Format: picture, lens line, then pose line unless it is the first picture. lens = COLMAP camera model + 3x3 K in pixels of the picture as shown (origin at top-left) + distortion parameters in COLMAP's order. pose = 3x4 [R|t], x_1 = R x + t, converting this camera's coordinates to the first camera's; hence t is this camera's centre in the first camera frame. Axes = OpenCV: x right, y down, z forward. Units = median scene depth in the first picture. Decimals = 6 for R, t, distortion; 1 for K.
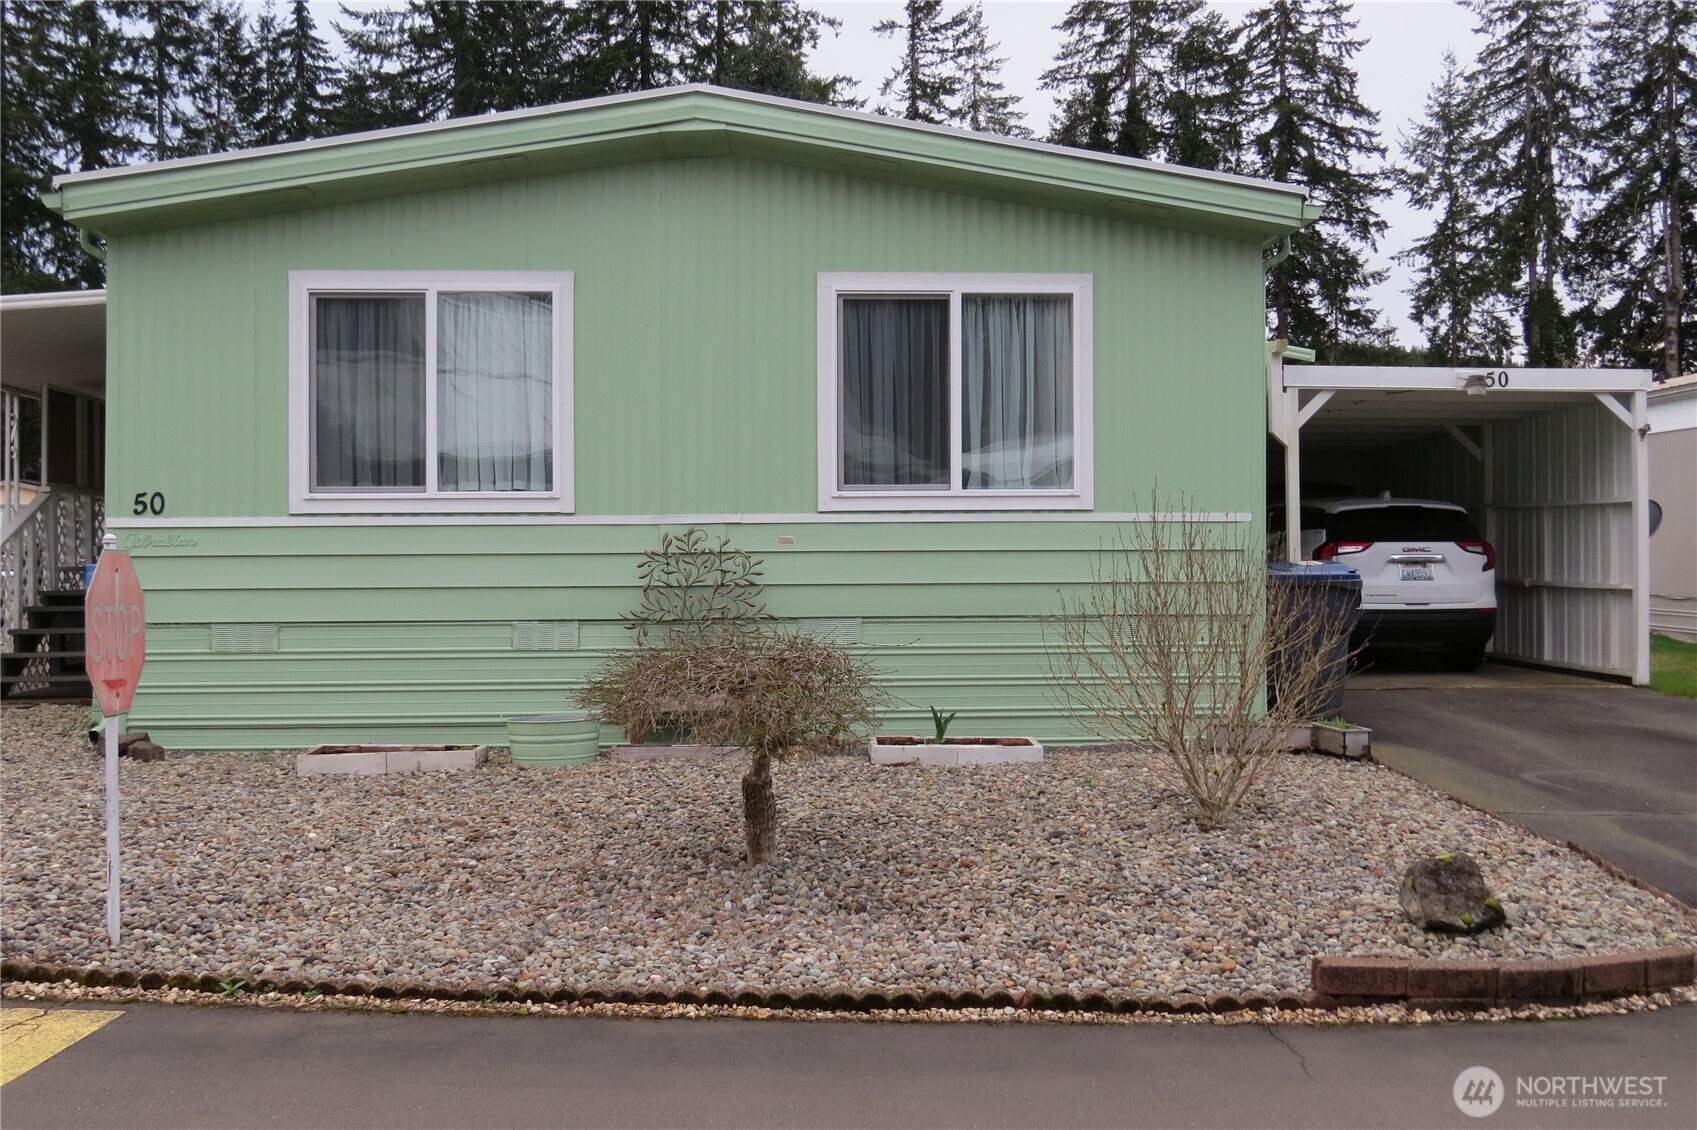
lens RADIAL K [[1767.4, 0, 848.5], [0, 1767.4, 565.0], [0, 0, 1]] dist [-0.045060, 0.013172]
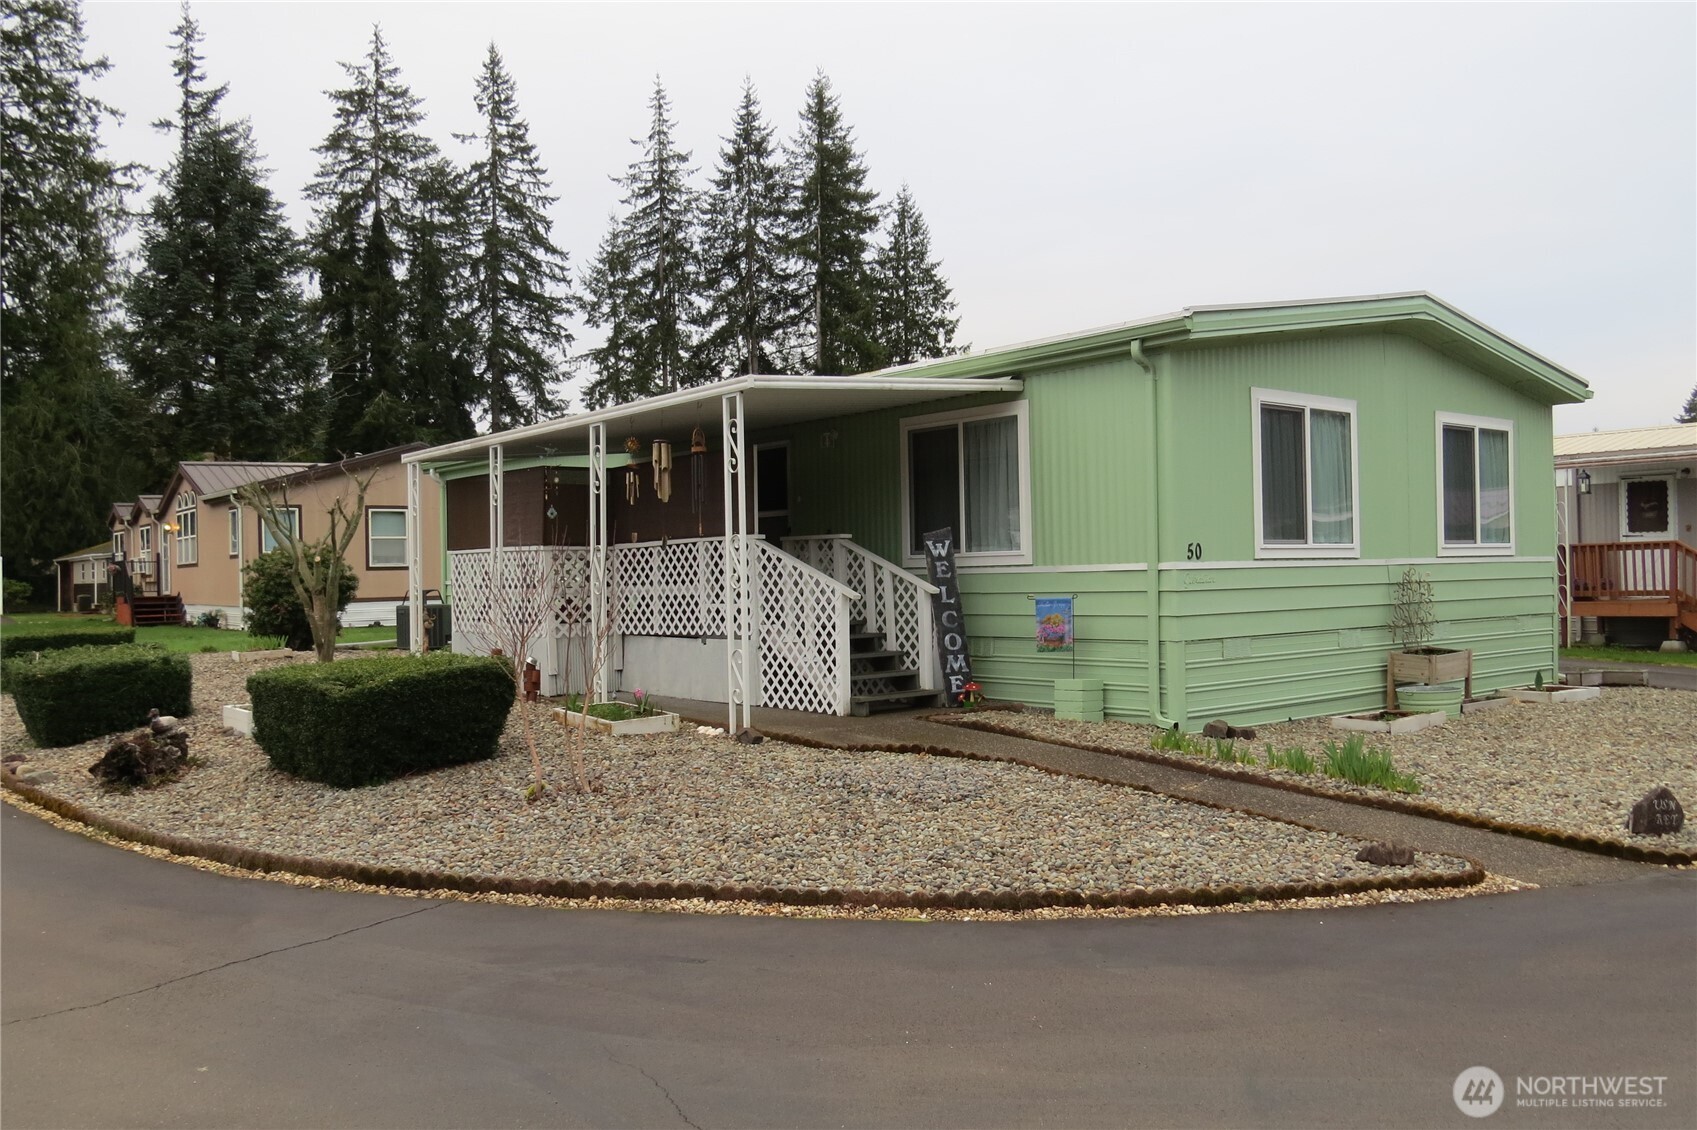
lens RADIAL K [[1368.7, 0, 848.5], [0, 1368.7, 565.0], [0, 0, 1]] dist [-0.016496, 0.003482]
pose [[0.810509, -0.005569, 0.585700, -0.136228], [0.016787, 0.999765, -0.013724, -0.001623], [-0.585486, 0.020956, 0.810412, 0.033510]]
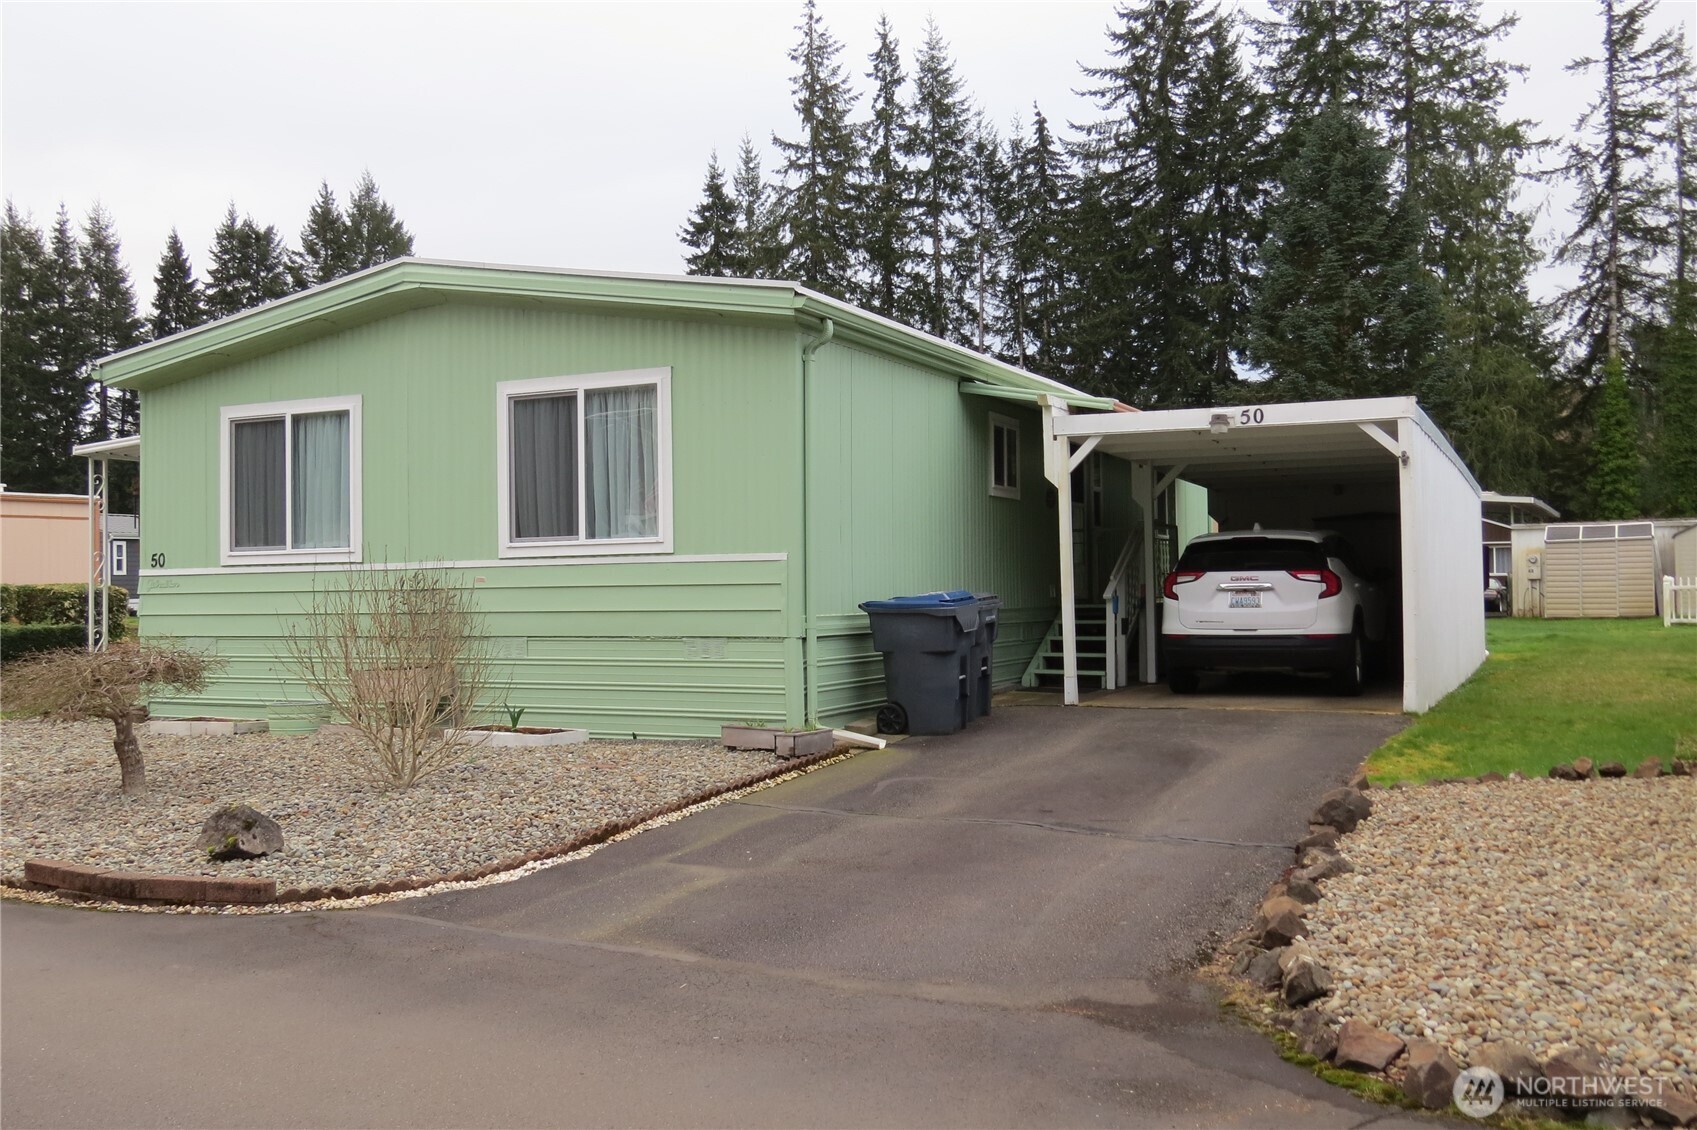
lens RADIAL K [[1567.4, 0, 848.5], [0, 1567.4, 565.0], [0, 0, 1]] dist [-0.038587, 0.013378]
pose [[0.869806, -0.014477, -0.493181, 0.091720], [0.005950, 0.999805, -0.018855, -0.000090], [0.493358, 0.013466, 0.869722, 0.010081]]
